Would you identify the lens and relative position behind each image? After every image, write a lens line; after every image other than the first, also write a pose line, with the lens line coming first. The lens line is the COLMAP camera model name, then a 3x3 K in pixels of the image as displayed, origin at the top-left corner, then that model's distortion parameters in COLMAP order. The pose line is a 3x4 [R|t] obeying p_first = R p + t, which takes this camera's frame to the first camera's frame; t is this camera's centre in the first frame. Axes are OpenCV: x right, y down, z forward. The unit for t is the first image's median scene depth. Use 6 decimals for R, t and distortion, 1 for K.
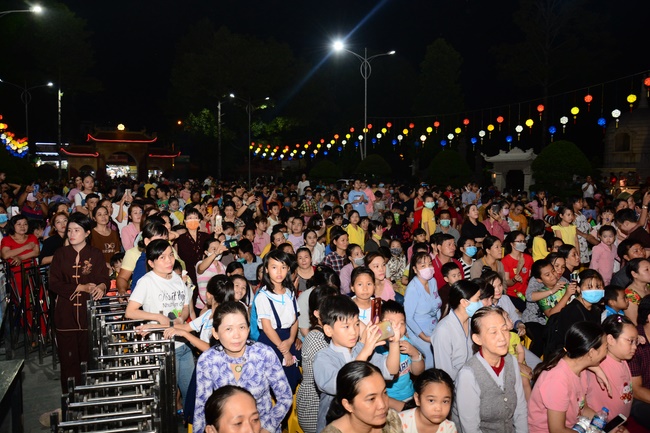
lens RADIAL K [[535.3, 0, 328.6], [0, 535.3, 214.8], [0, 0, 1]] dist [-0.120311, 0.097669]
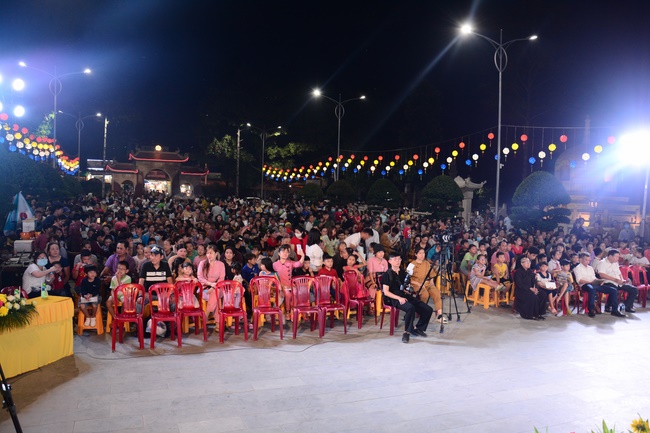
lens RADIAL K [[535.3, 0, 322.1], [0, 535.3, 218.3], [0, 0, 1]] dist [-0.120311, 0.097669]
pose [[0.994997, 0.031890, -0.094673, 0.097828], [-0.034399, 0.999096, -0.024982, 0.005796], [0.093791, 0.028114, 0.995195, -0.150818]]
